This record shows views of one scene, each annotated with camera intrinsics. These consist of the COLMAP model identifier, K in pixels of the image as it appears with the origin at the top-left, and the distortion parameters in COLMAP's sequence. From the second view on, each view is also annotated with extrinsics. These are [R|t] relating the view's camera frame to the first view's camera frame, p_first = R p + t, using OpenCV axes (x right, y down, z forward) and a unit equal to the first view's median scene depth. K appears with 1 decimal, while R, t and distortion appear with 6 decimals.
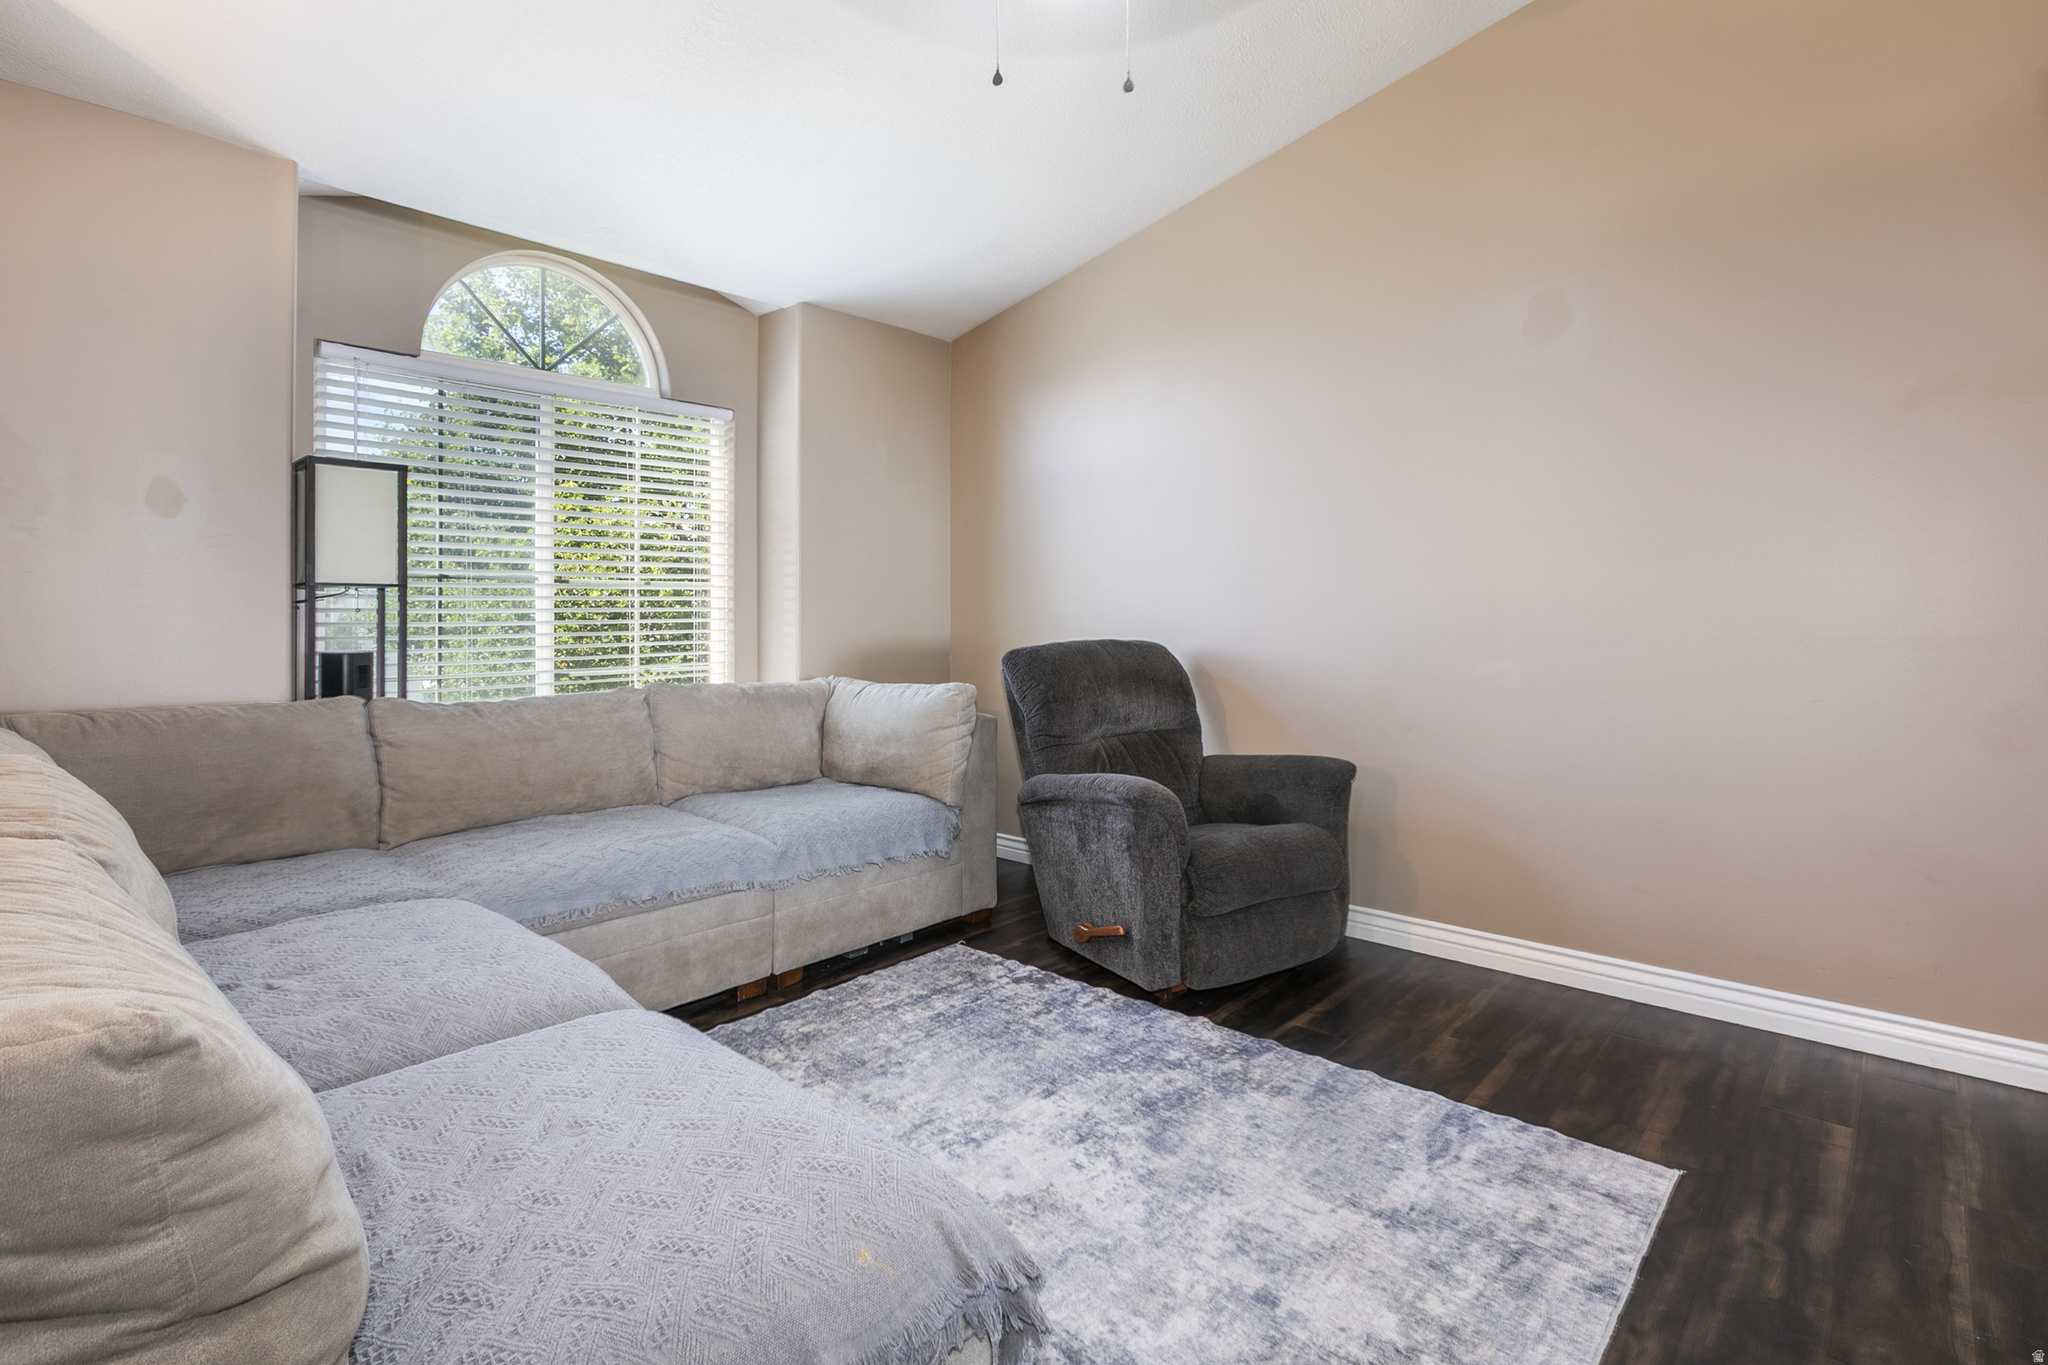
lens RADIAL K [[1024.3, 0, 994.6], [0, 1024.3, 623.6], [0, 0, 1]] dist [-0.001514, -0.001121]
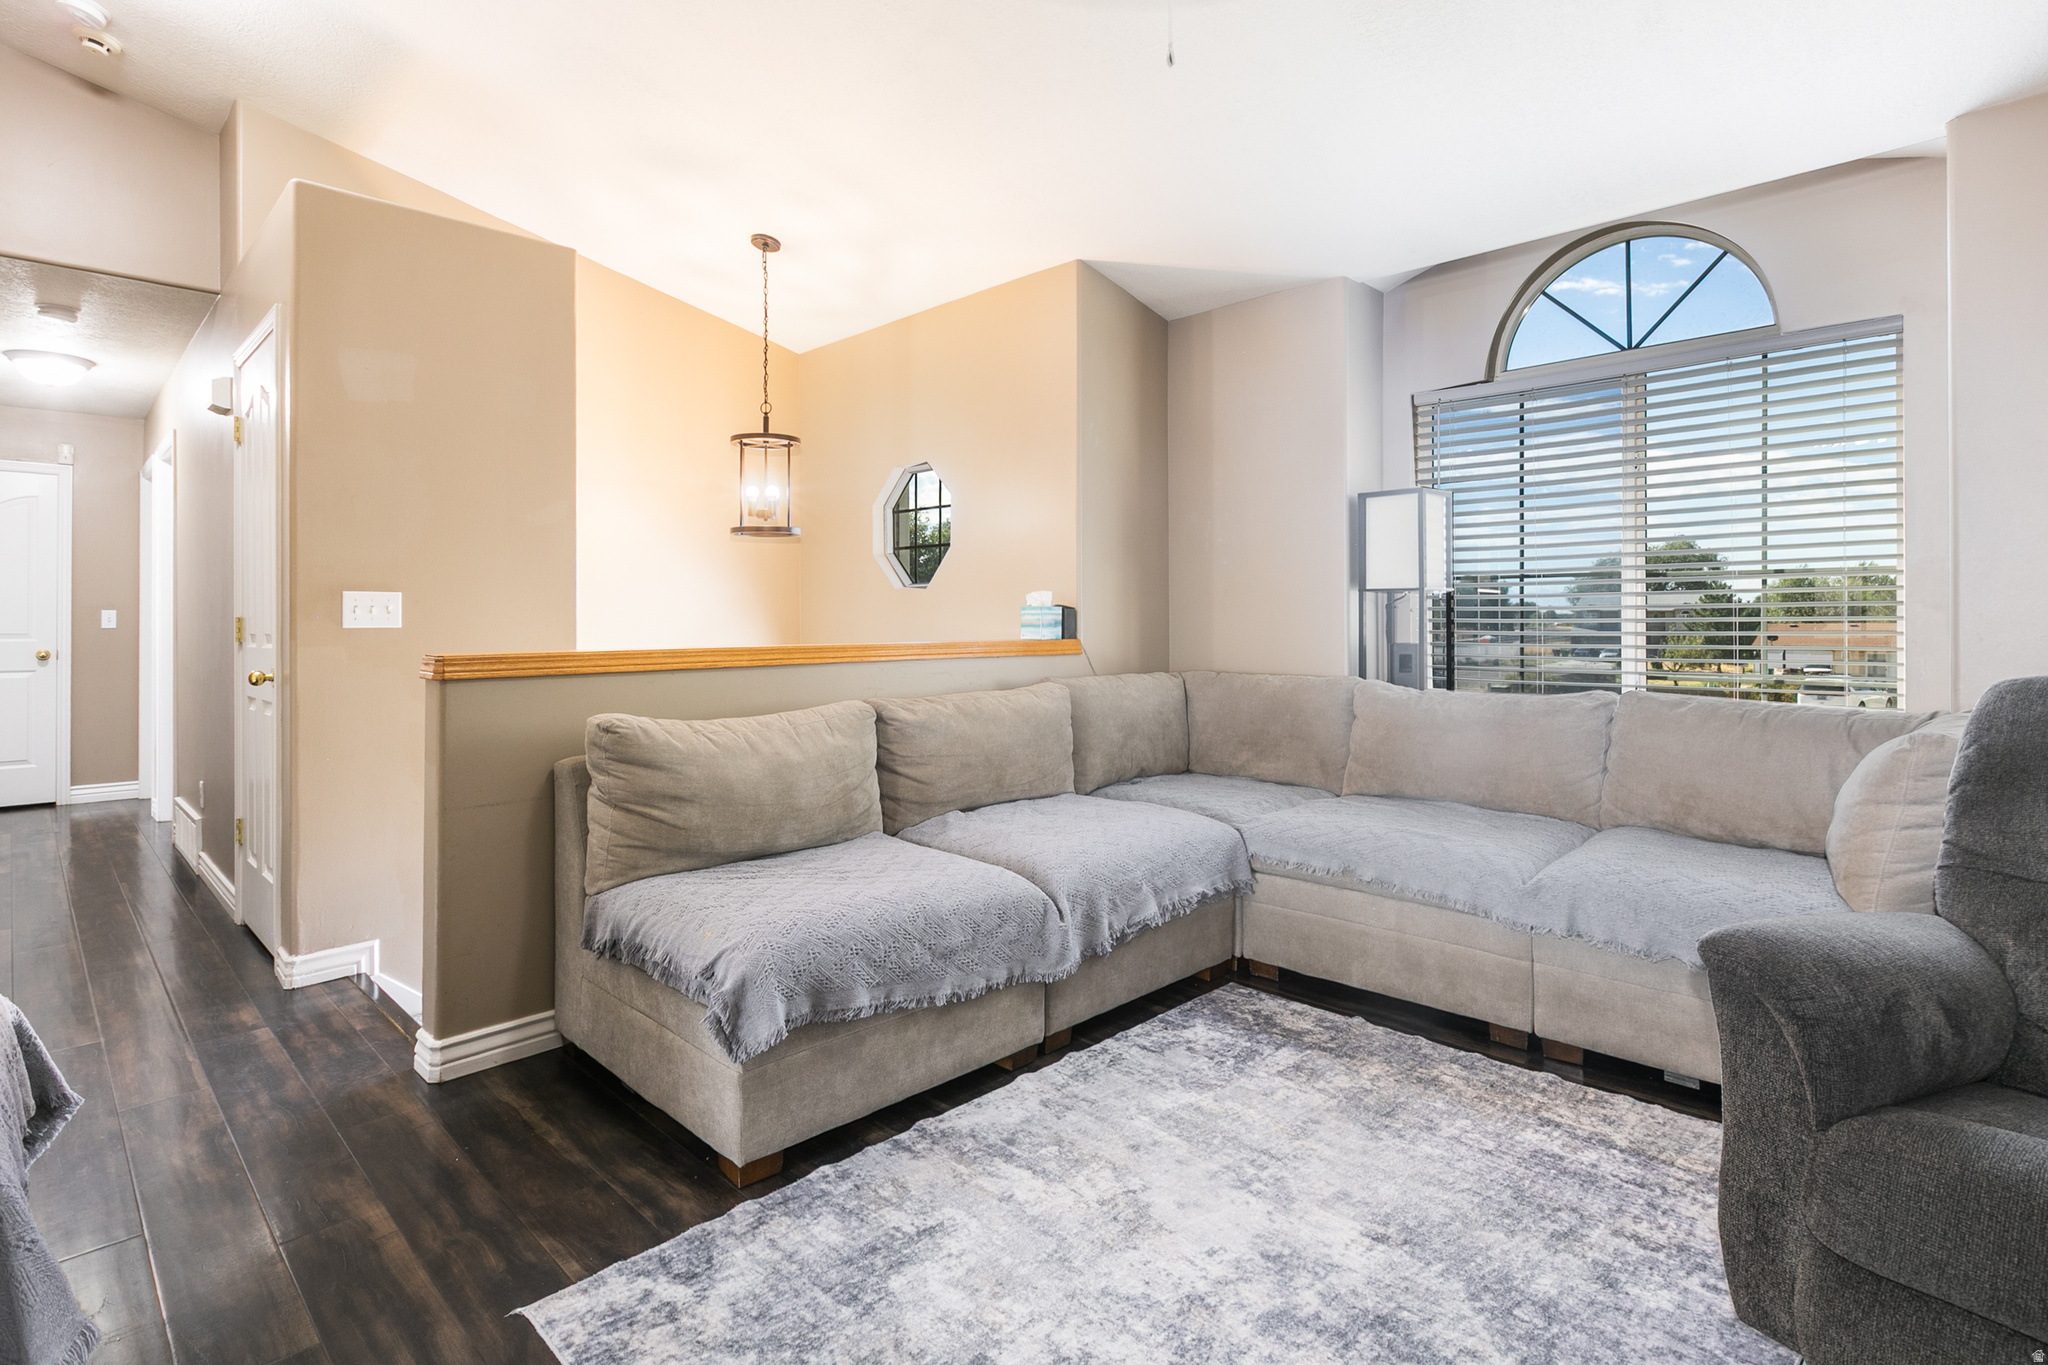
lens RADIAL K [[1024.3, 0, 994.6], [0, 1024.3, 623.6], [0, 0, 1]] dist [-0.001514, -0.001121]
pose [[-0.074753, 0.009109, -0.997160, 0.724987], [-0.001989, 0.999955, 0.009284, -0.007489], [0.997200, 0.002678, -0.074731, 0.668033]]
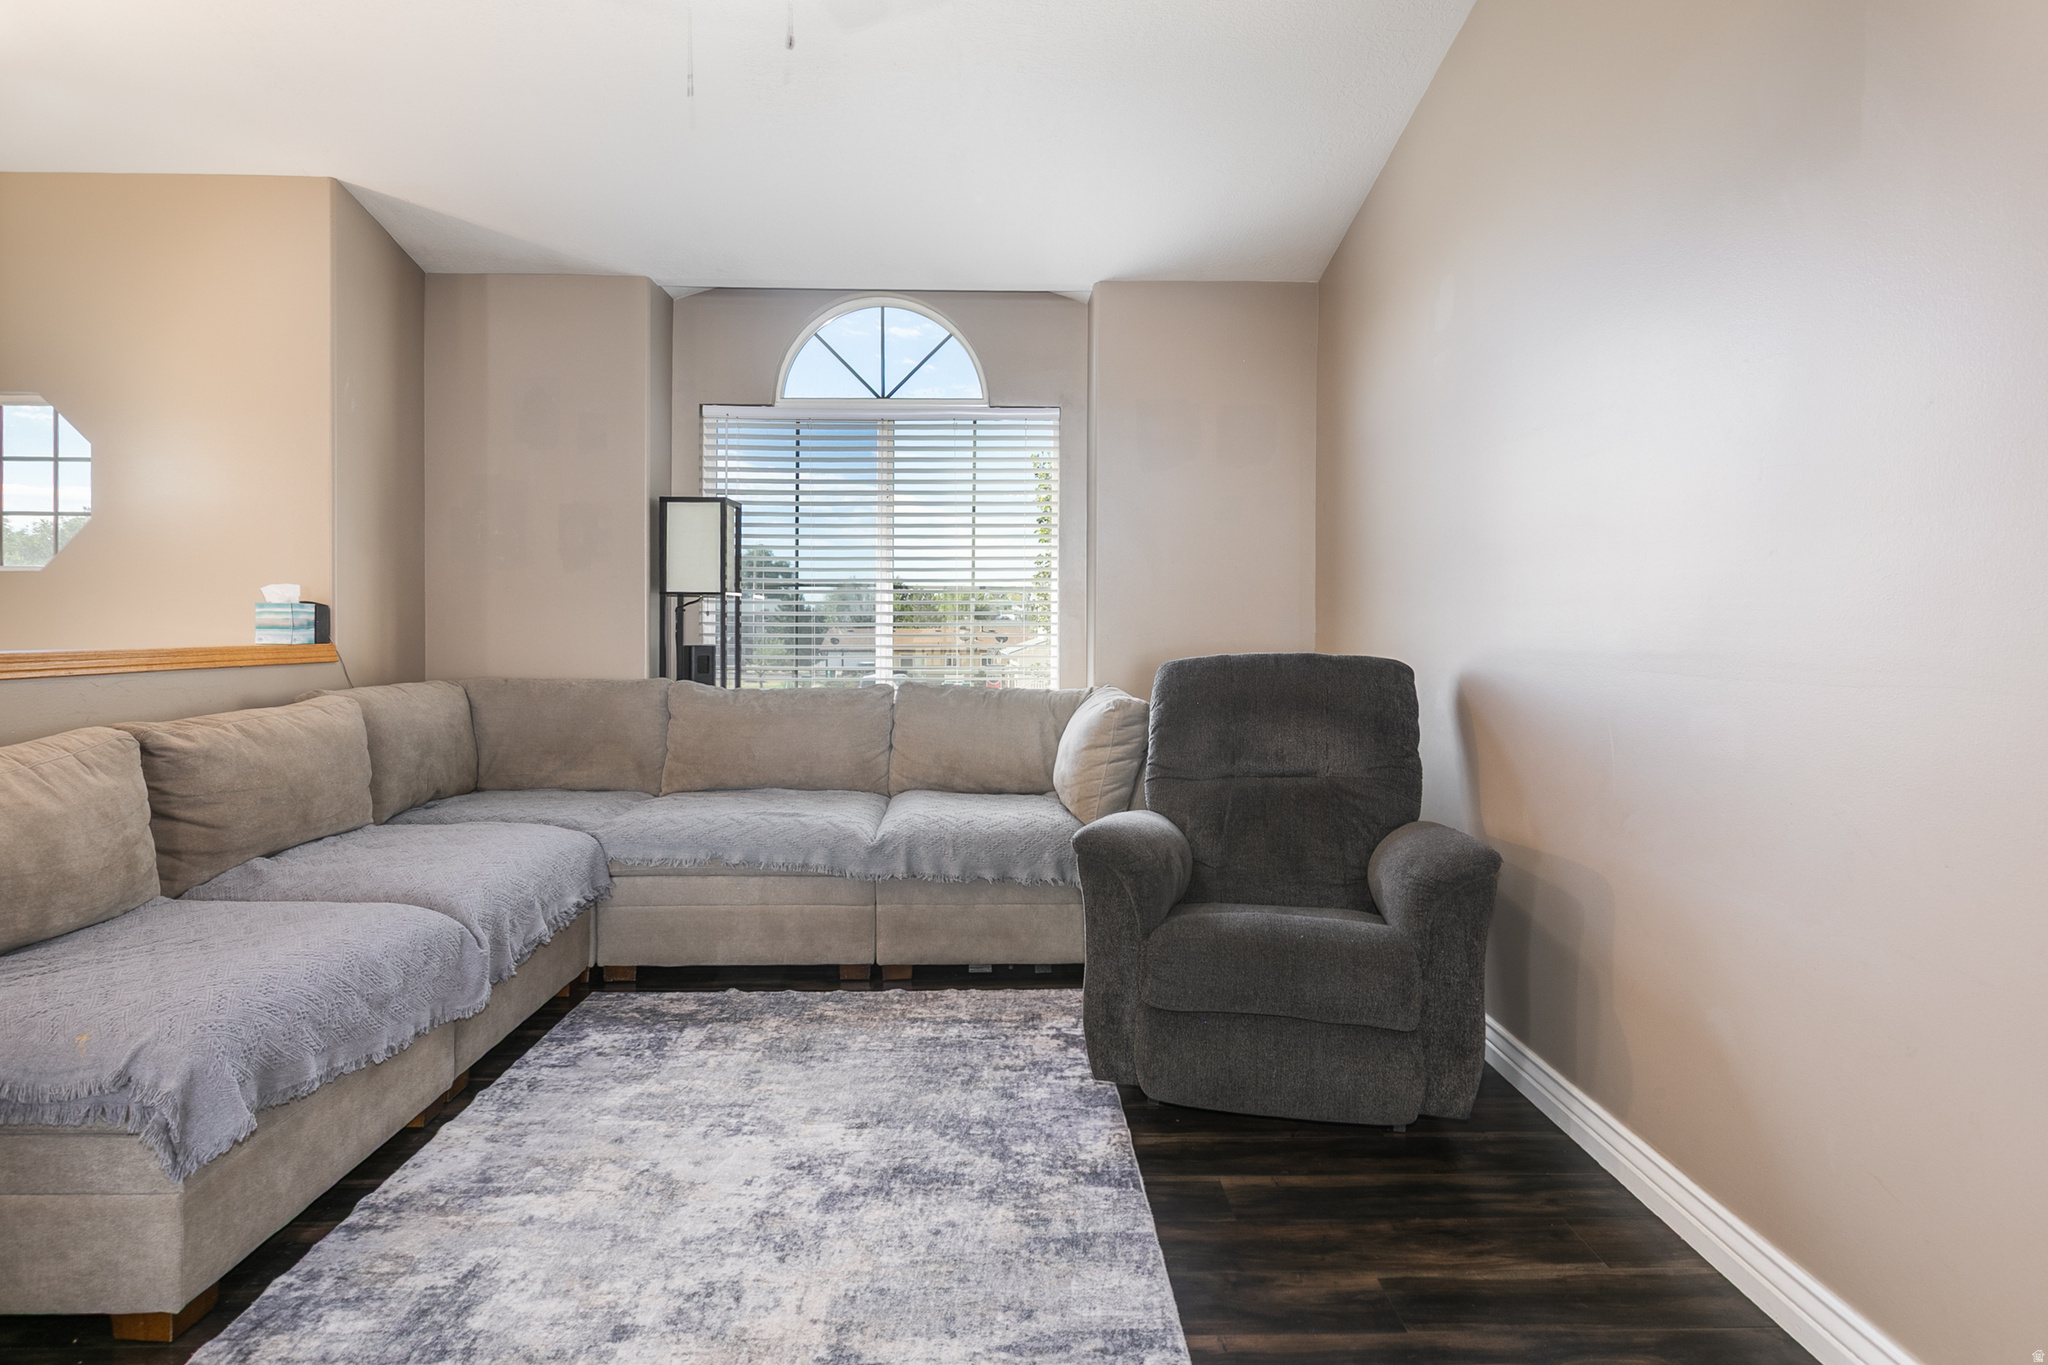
lens RADIAL K [[1157.1, 0, 1007.2], [0, 1157.1, 648.9], [0, 0, 1]] dist [-0.002101, -0.002229]
pose [[0.674745, 0.023801, -0.737667, 0.797619], [-0.012126, 0.999702, 0.021165, -0.004114], [0.737951, -0.005336, 0.674833, 0.334018]]
